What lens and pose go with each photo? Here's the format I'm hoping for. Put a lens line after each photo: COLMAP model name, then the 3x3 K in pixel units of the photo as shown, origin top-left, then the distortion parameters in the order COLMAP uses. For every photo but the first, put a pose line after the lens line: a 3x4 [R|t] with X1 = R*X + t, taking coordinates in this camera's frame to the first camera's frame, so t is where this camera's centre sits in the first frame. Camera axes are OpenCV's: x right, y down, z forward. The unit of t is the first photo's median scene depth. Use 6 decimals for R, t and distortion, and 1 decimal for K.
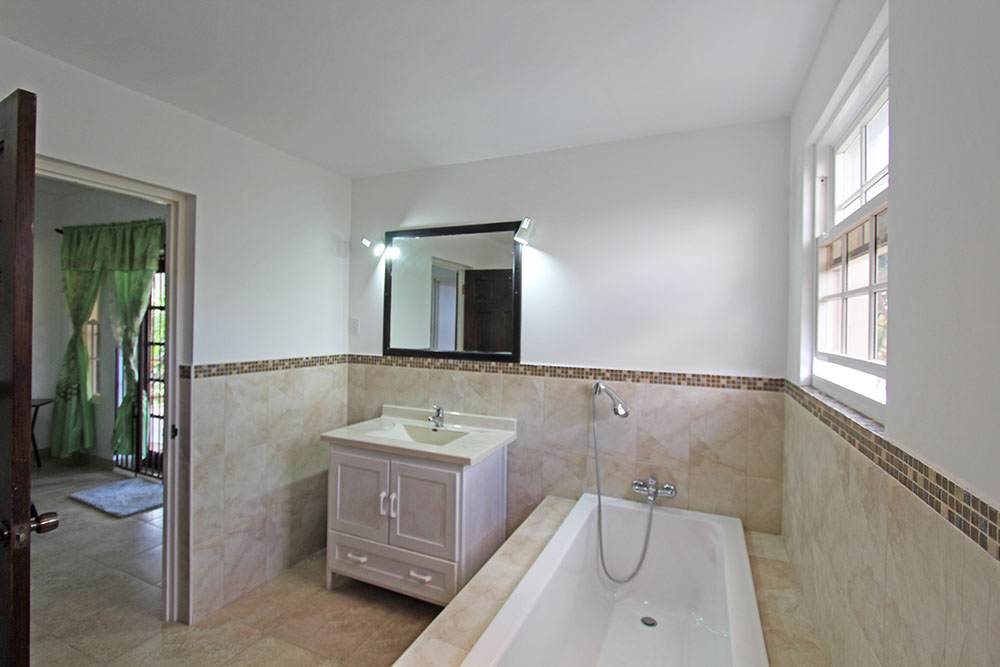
lens RADIAL K [[456.6, 0, 500.0], [0, 456.6, 333.5], [0, 0, 1]] dist [-0.002747, -0.000436]
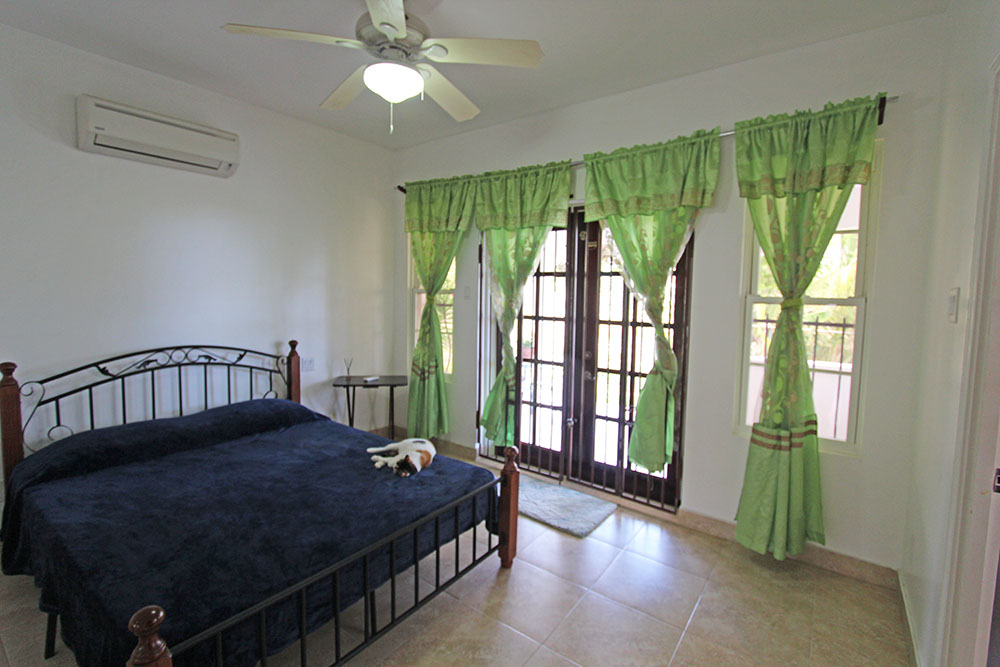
lens RADIAL K [[456.6, 0, 500.0], [0, 456.6, 333.5], [0, 0, 1]] dist [-0.002747, -0.000436]
pose [[0.976208, 0.020924, -0.215824, -0.614519], [-0.006786, 0.997794, 0.066045, -0.002550], [0.216729, -0.063009, 0.974196, 0.162201]]
